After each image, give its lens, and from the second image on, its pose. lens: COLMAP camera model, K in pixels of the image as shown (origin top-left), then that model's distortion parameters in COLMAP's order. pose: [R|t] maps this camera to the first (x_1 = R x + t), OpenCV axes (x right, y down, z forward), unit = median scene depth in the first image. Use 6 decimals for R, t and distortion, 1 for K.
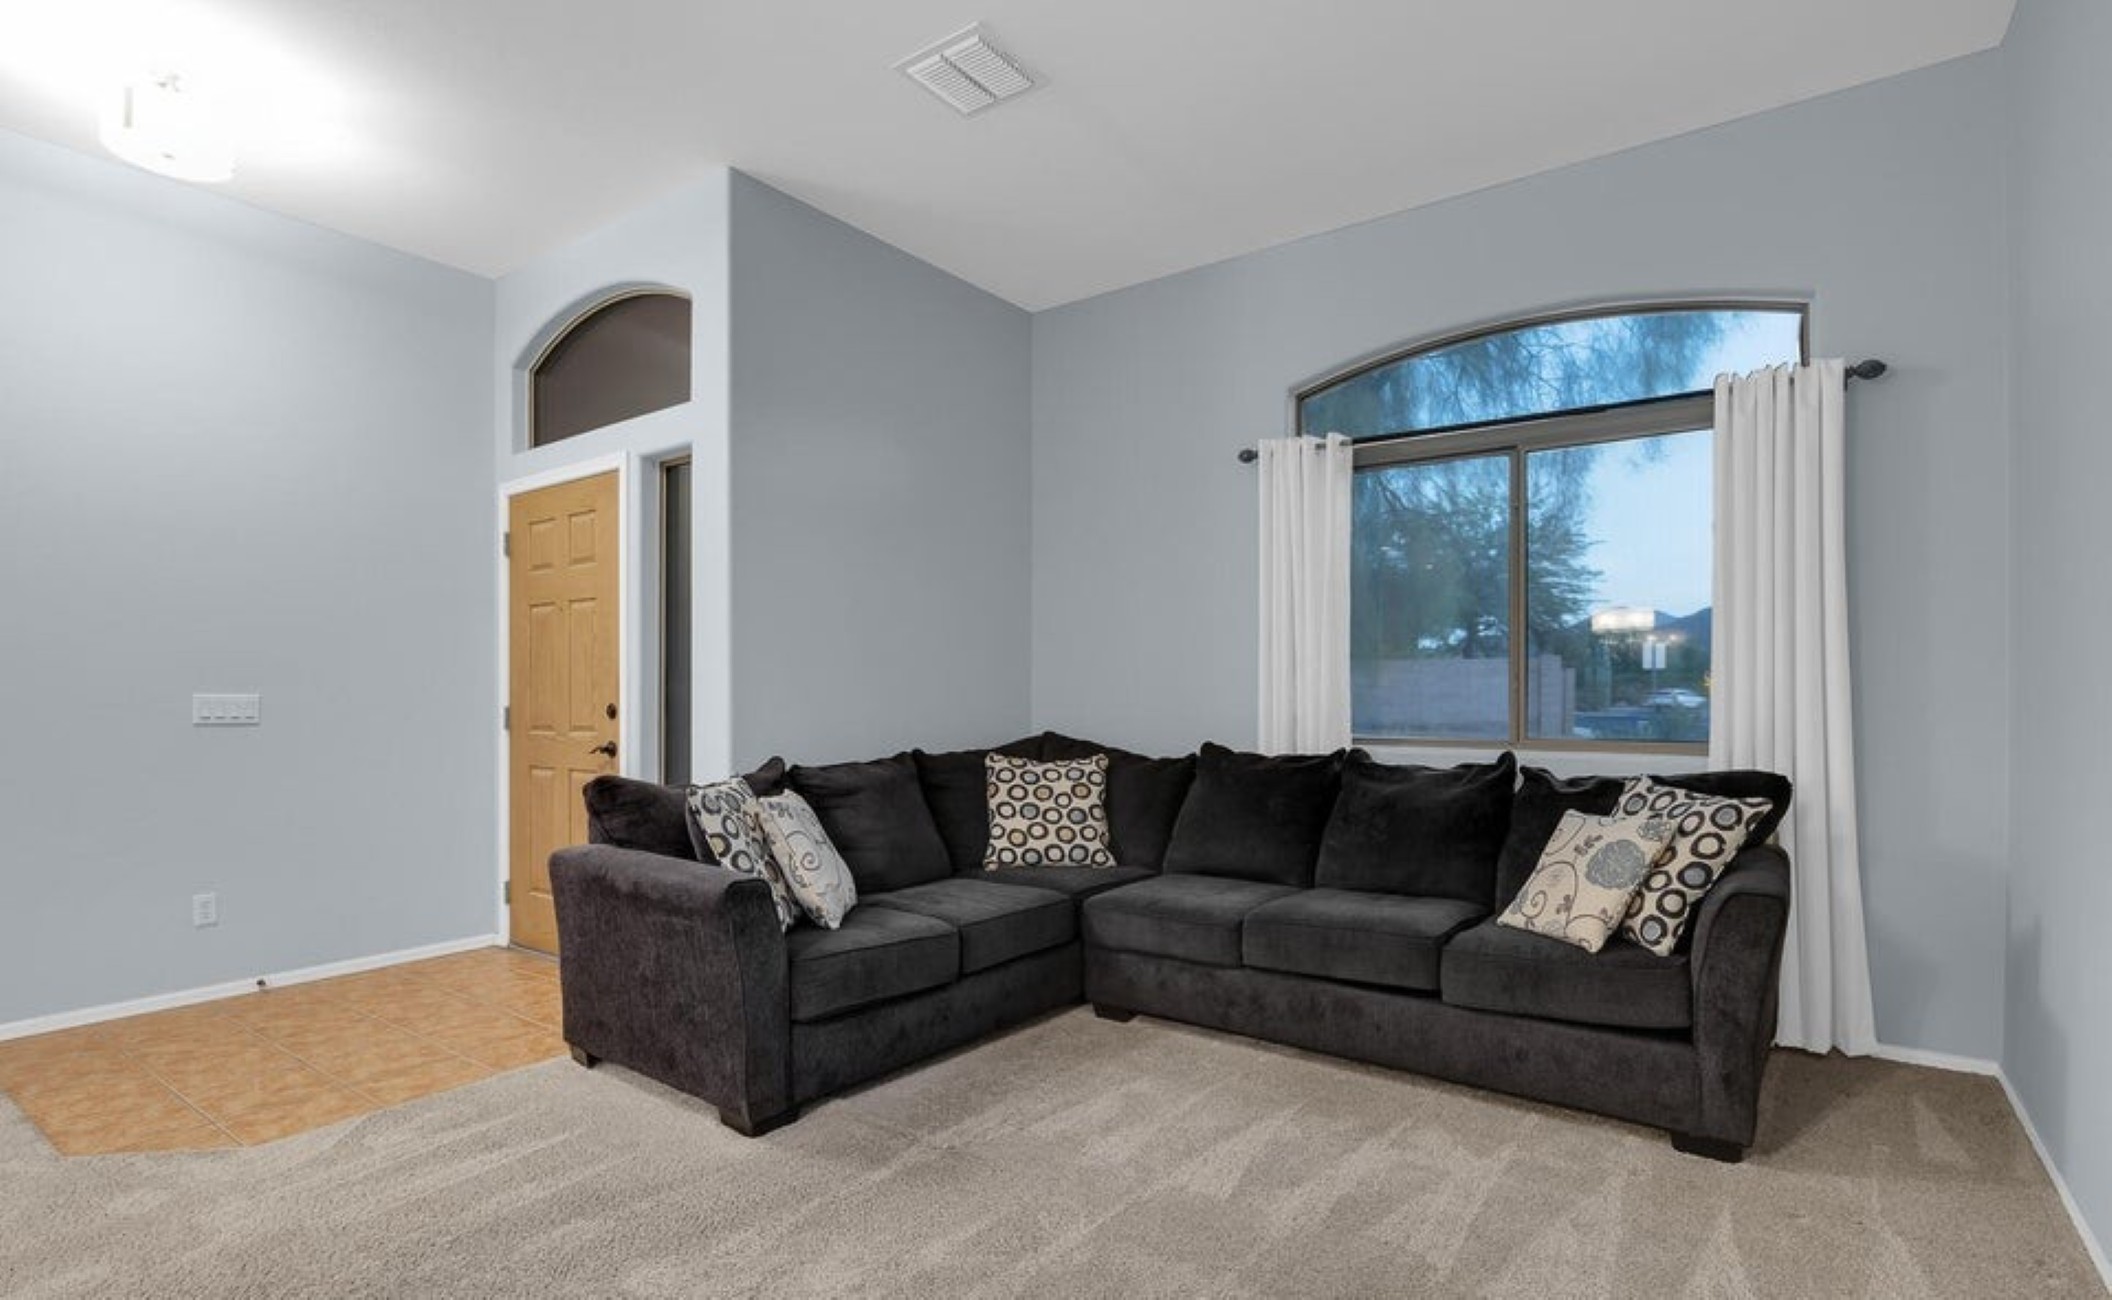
lens RADIAL K [[1037.0, 0, 1053.7], [0, 1037.0, 695.6], [0, 0, 1]] dist [-0.000430, -0.000209]
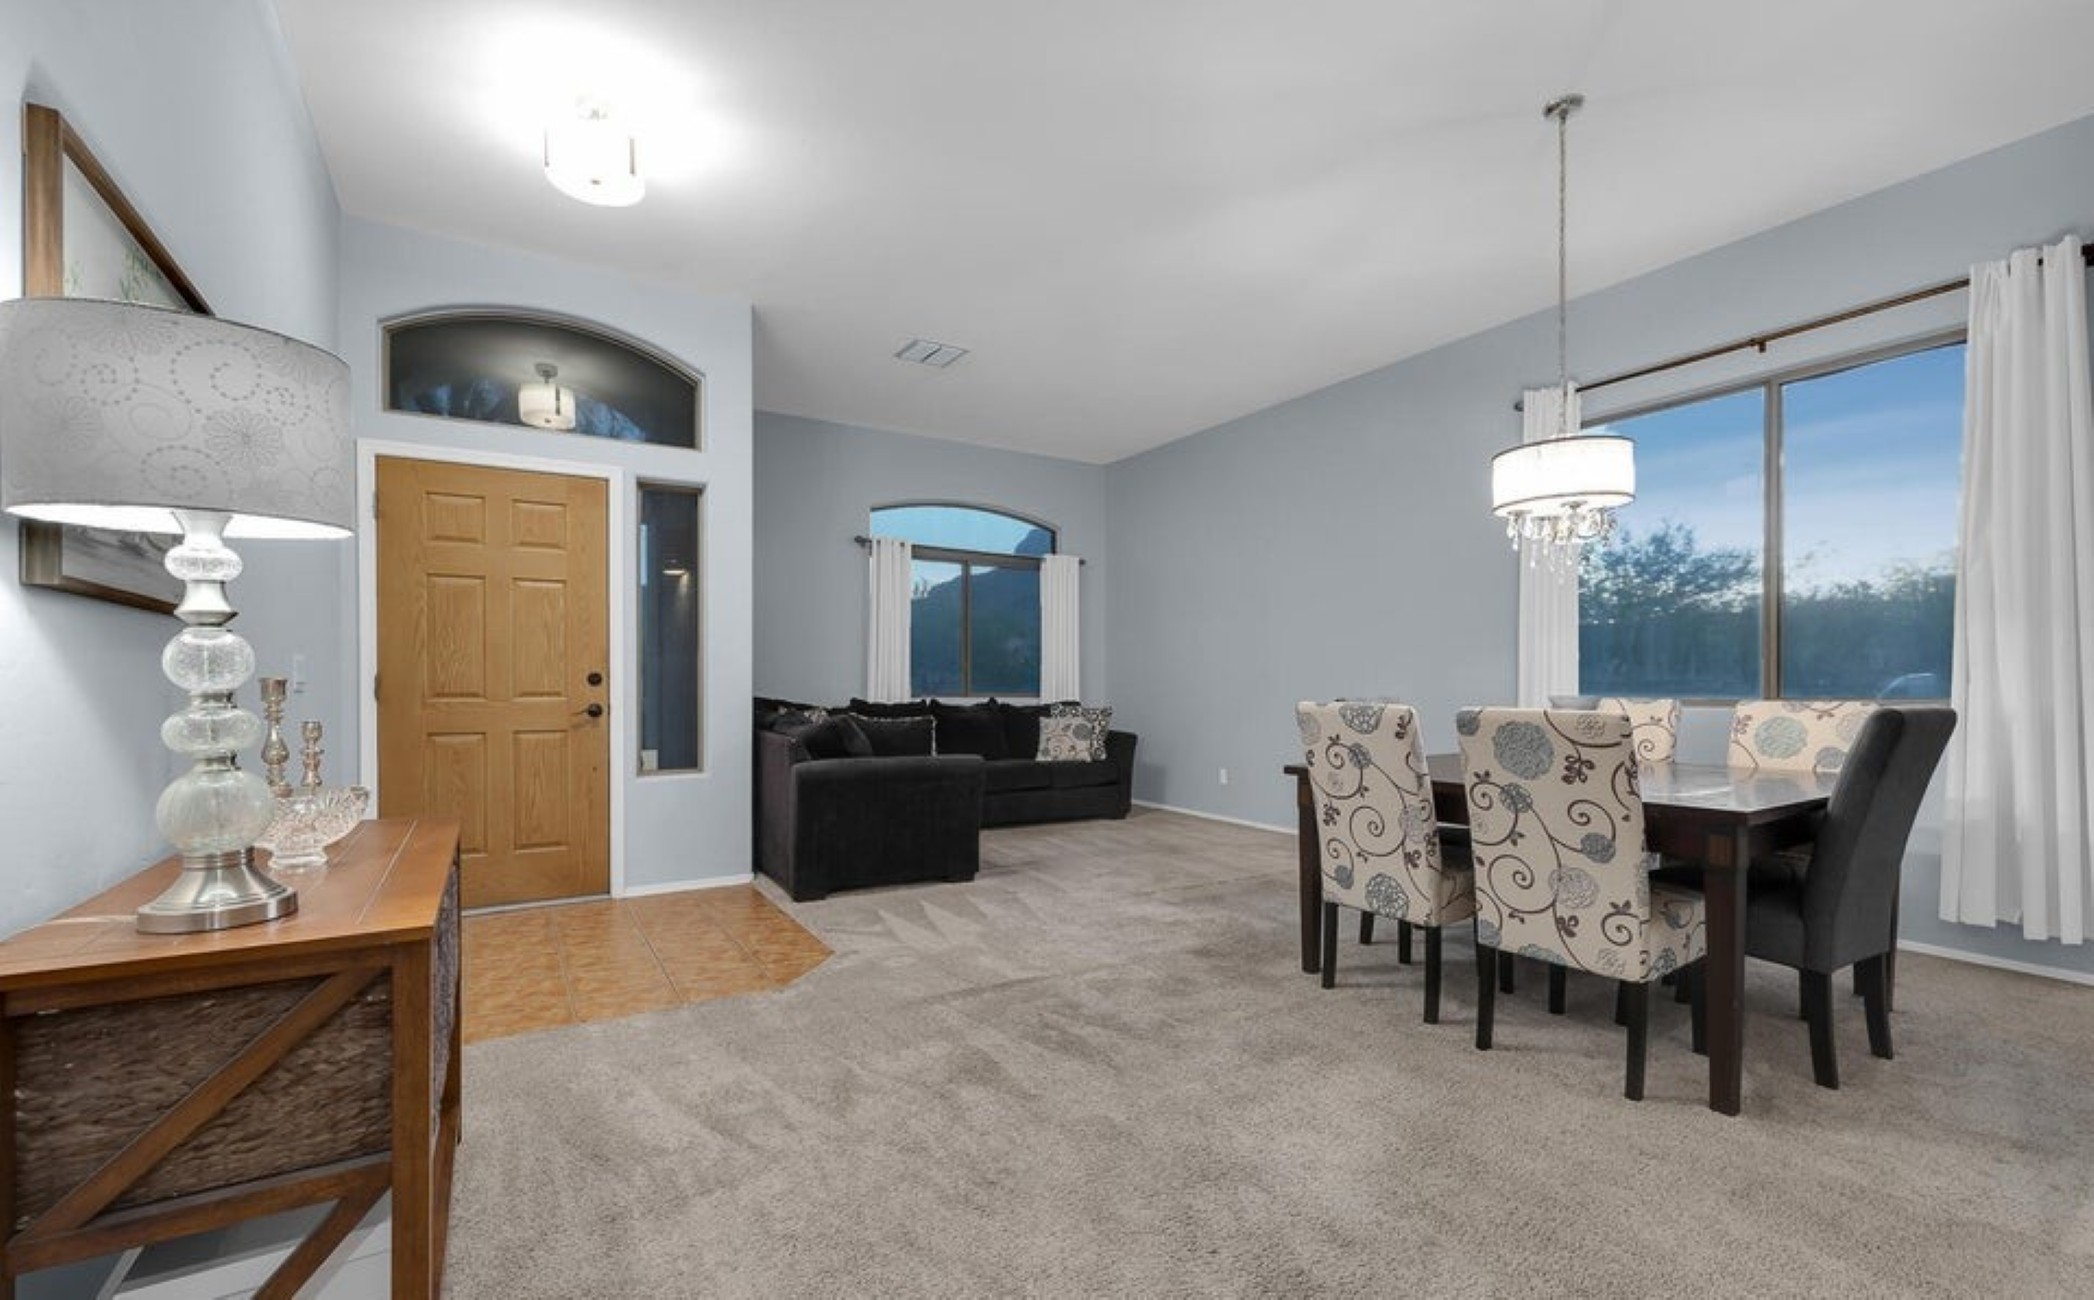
lens RADIAL K [[876.1, 0, 1040.5], [0, 876.1, 691.0], [0, 0, 1]] dist [0.000064, -0.000004]
pose [[0.378385, -0.007983, 0.925614, -1.484777], [0.000506, 0.999964, 0.008417, 0.027022], [-0.925648, -0.002716, 0.378375, 0.178158]]
